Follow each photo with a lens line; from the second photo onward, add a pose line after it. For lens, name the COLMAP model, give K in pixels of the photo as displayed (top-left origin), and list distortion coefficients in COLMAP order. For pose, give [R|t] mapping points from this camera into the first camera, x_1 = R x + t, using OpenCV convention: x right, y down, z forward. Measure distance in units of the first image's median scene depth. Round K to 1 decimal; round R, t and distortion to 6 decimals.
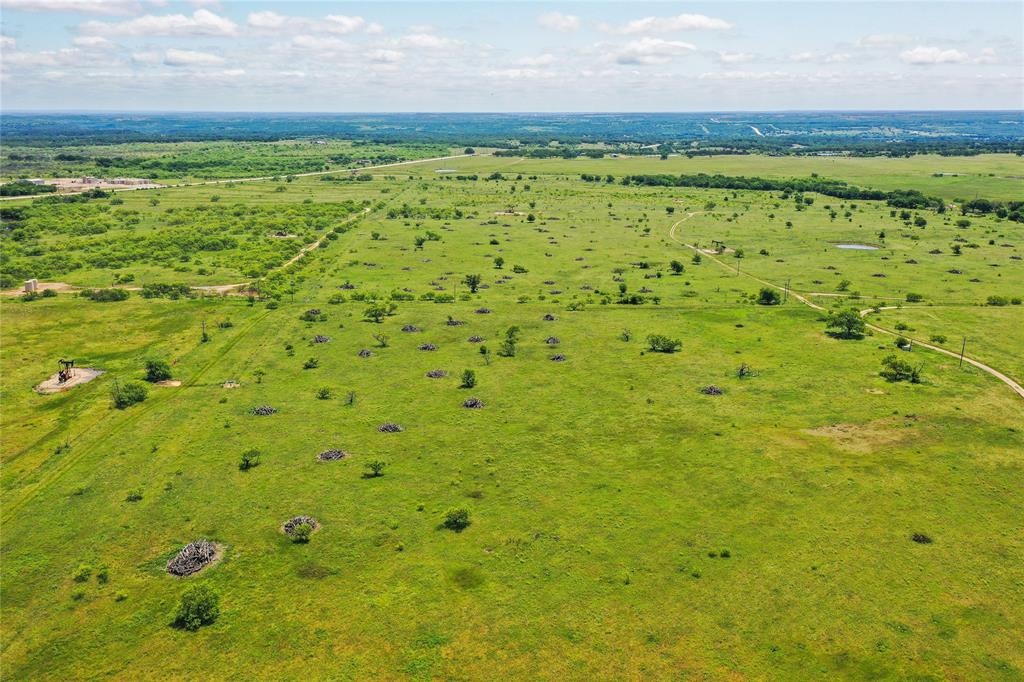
lens RADIAL K [[824.6, 0, 511.3], [0, 824.6, 335.0], [0, 0, 1]] dist [0.010620, 0.013550]
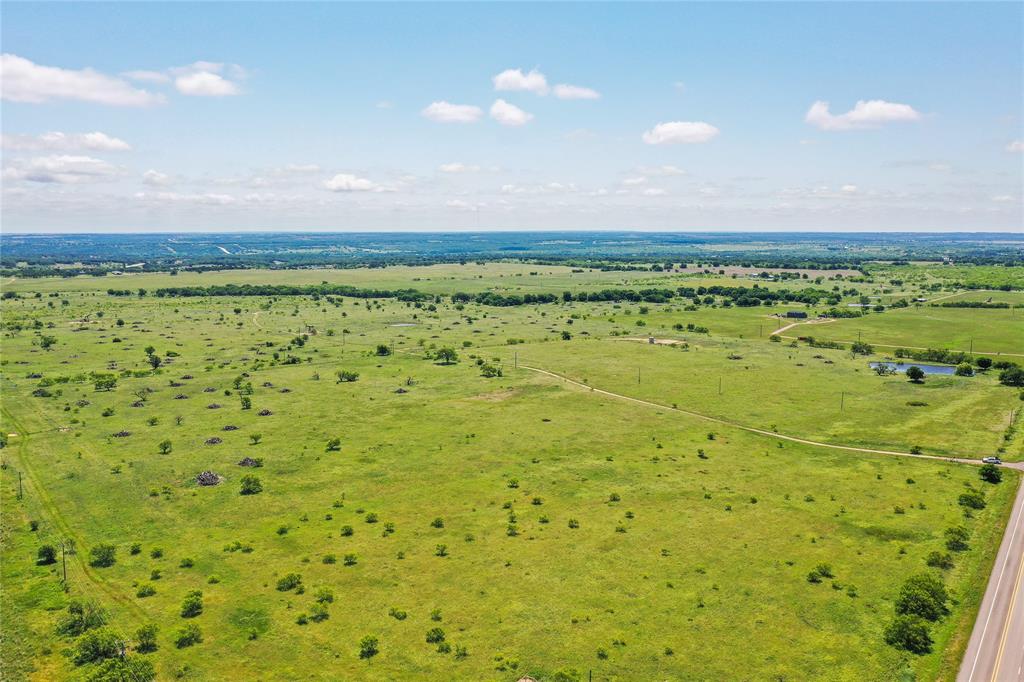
lens RADIAL K [[971.4, 0, 513.0], [0, 971.4, 342.9], [0, 0, 1]] dist [0.038340, 0.000000]
pose [[0.799178, -0.070319, 0.596967, -0.234056], [0.162045, 0.981569, -0.101312, 0.067567], [-0.578840, 0.177702, 0.795843, -0.213098]]
